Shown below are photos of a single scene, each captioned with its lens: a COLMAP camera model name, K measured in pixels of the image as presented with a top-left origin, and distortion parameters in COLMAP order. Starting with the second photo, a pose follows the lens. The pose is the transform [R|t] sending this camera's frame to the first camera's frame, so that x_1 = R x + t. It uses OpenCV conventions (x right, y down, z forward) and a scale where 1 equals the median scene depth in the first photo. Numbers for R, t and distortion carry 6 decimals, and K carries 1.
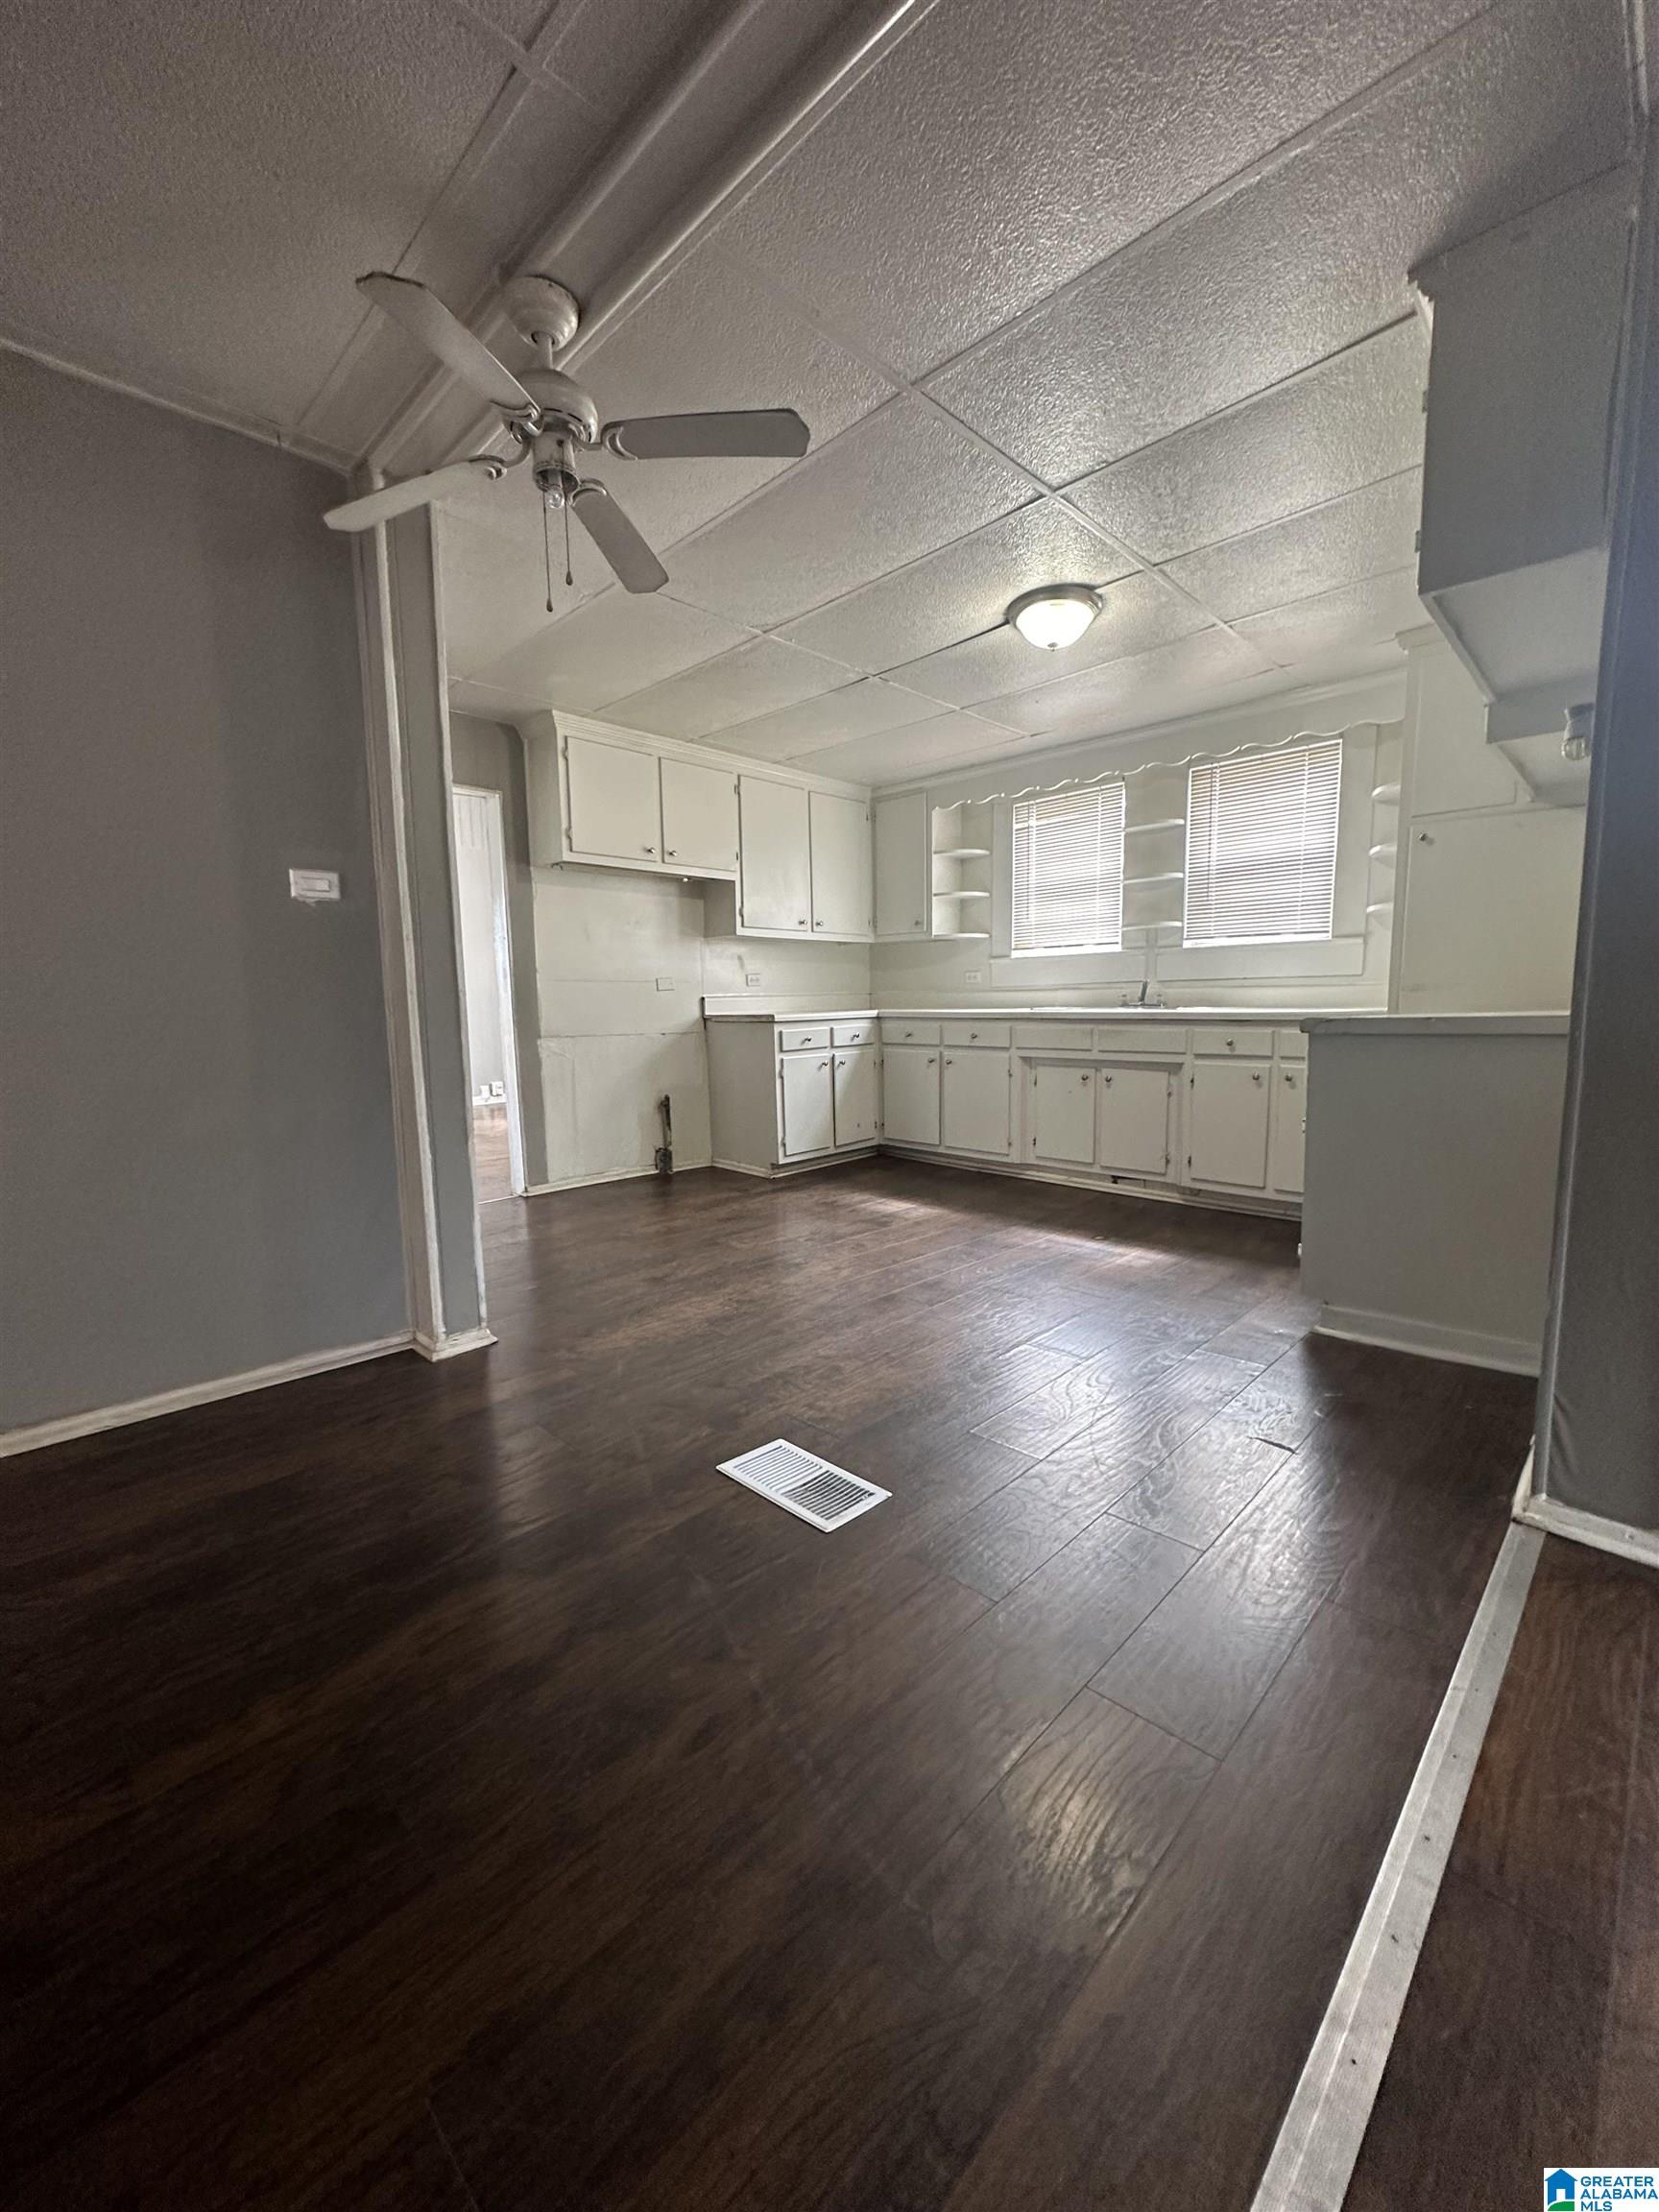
lens RADIAL K [[879.0, 0, 840.4], [0, 879.0, 1111.8], [0, 0, 1]] dist [0.000534, -0.000031]
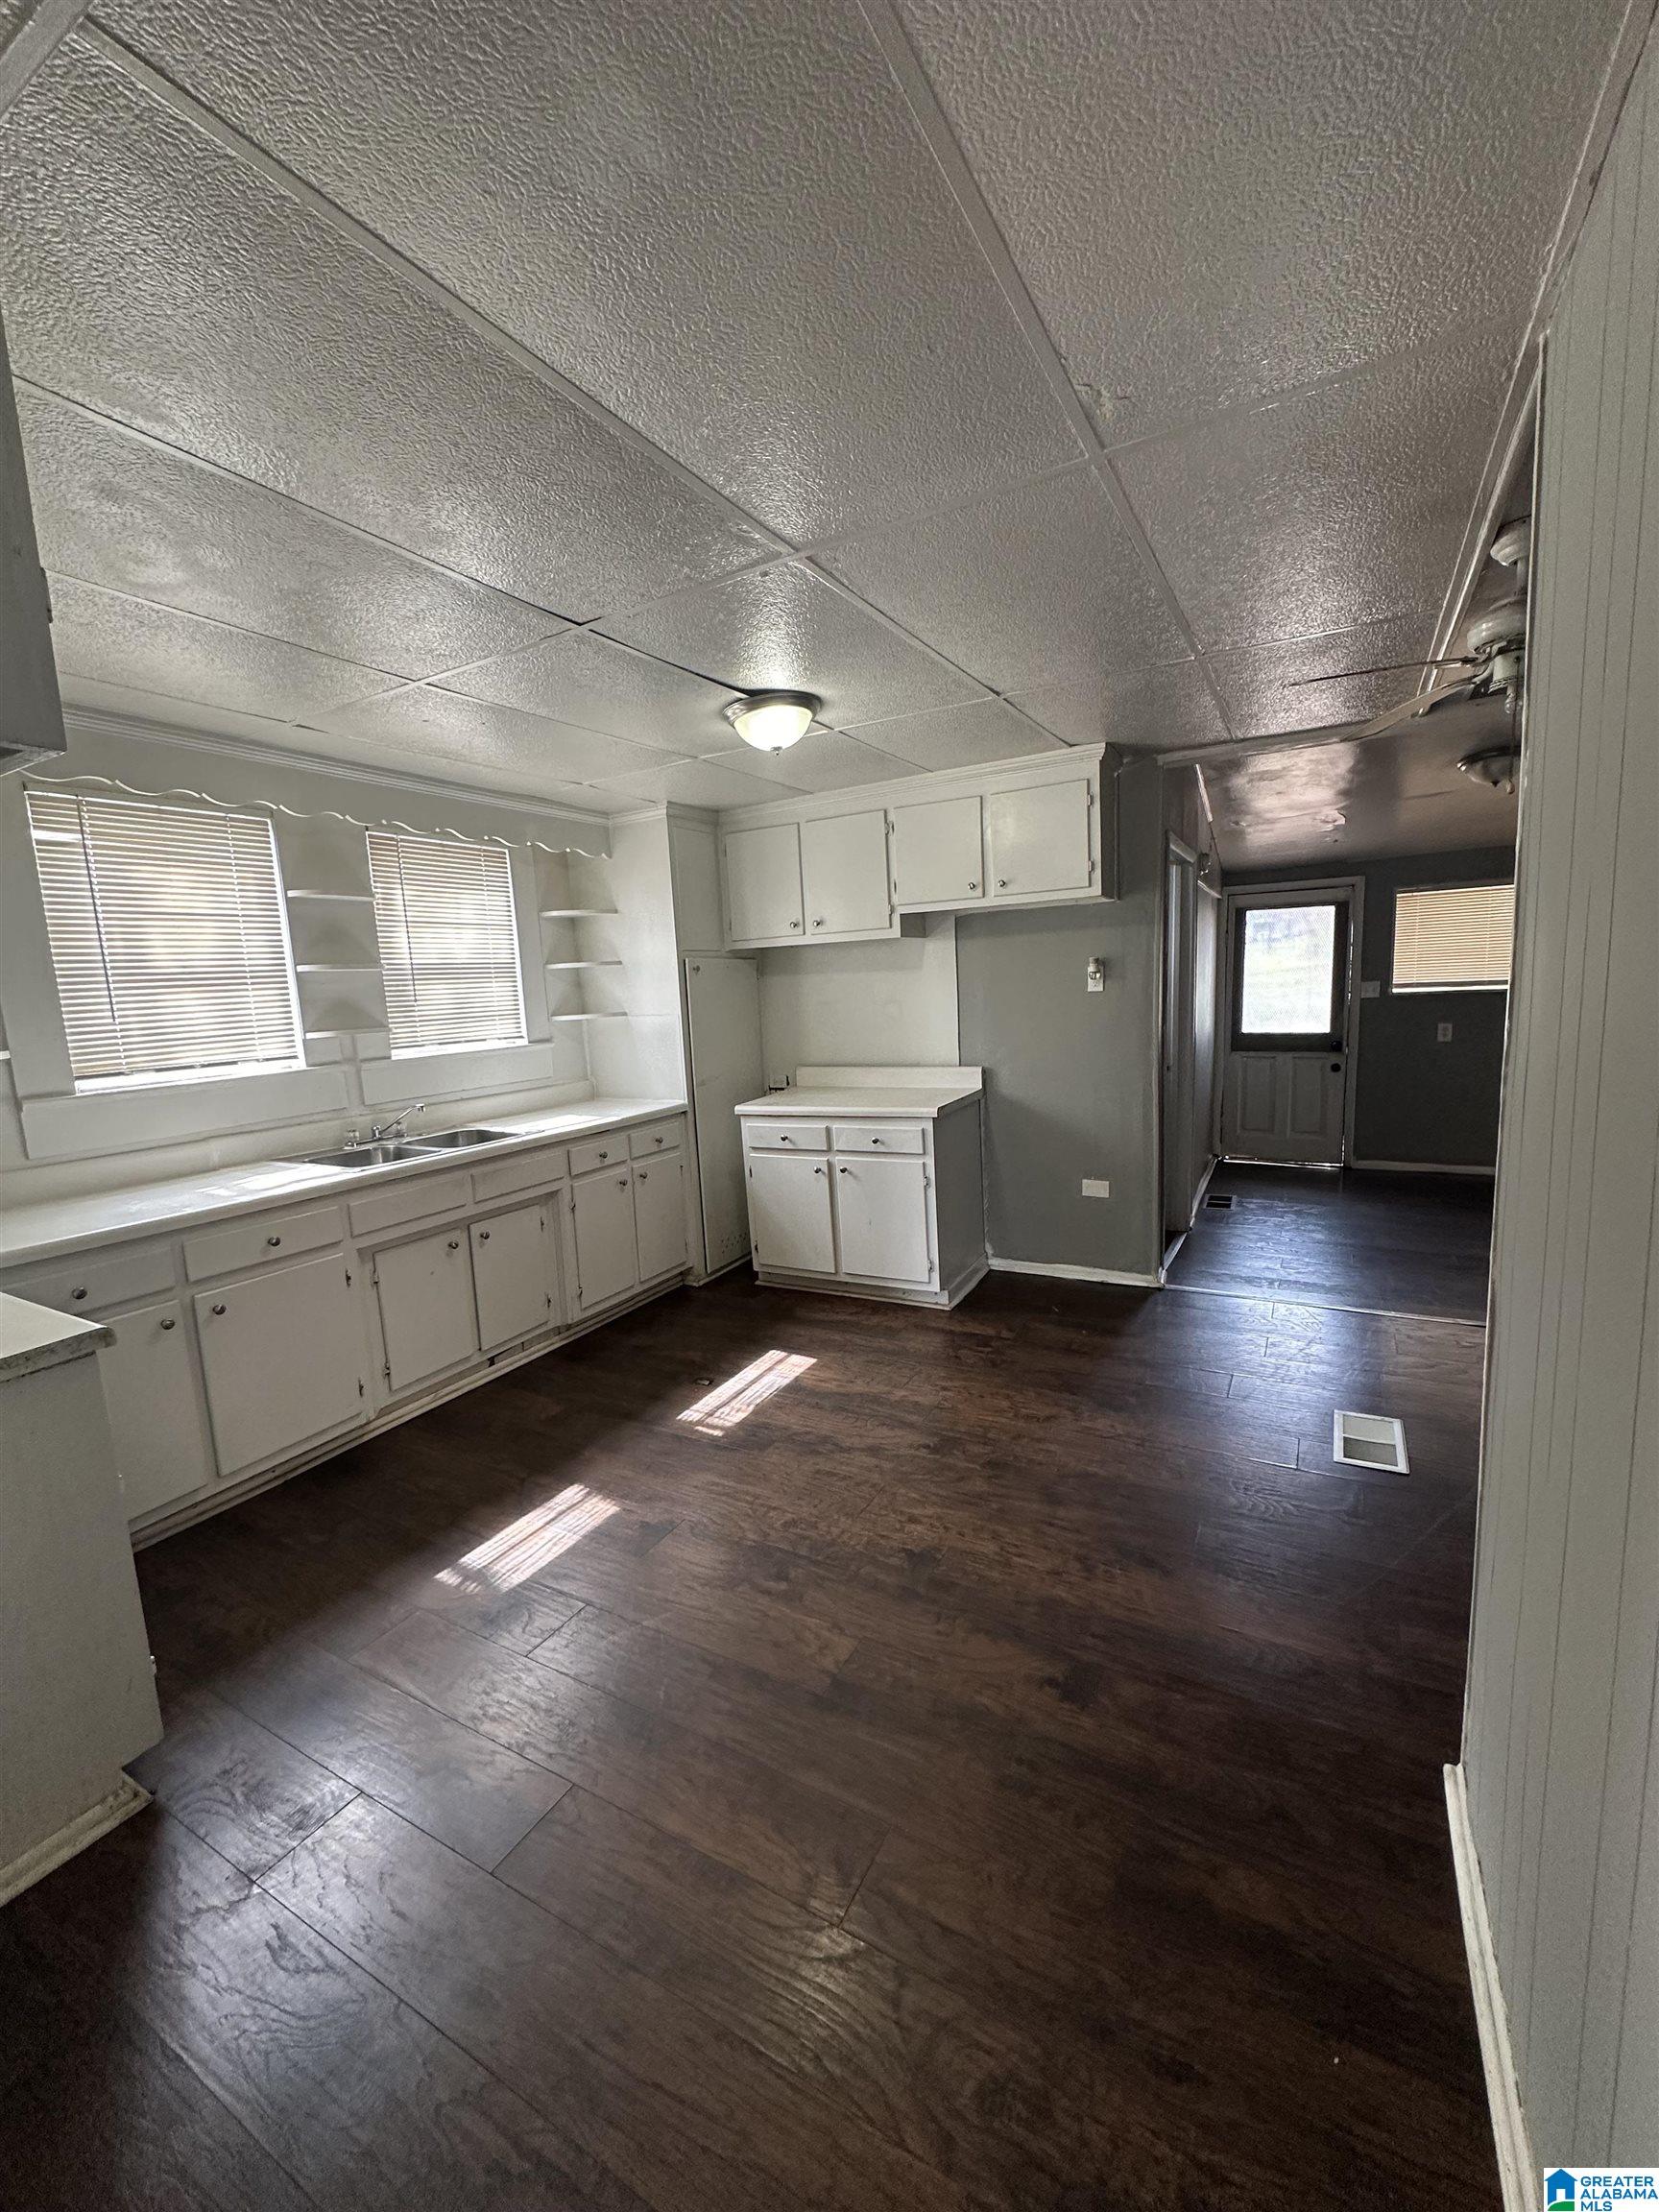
lens RADIAL K [[884.0, 0, 829.5], [0, 884.0, 1106.0], [0, 0, 1]] dist [-0.002035, -0.000246]
pose [[-0.256351, -0.103576, 0.961018, -0.504679], [0.174793, 0.972883, 0.151481, -0.215321], [-0.950648, 0.206811, -0.231295, 0.896267]]
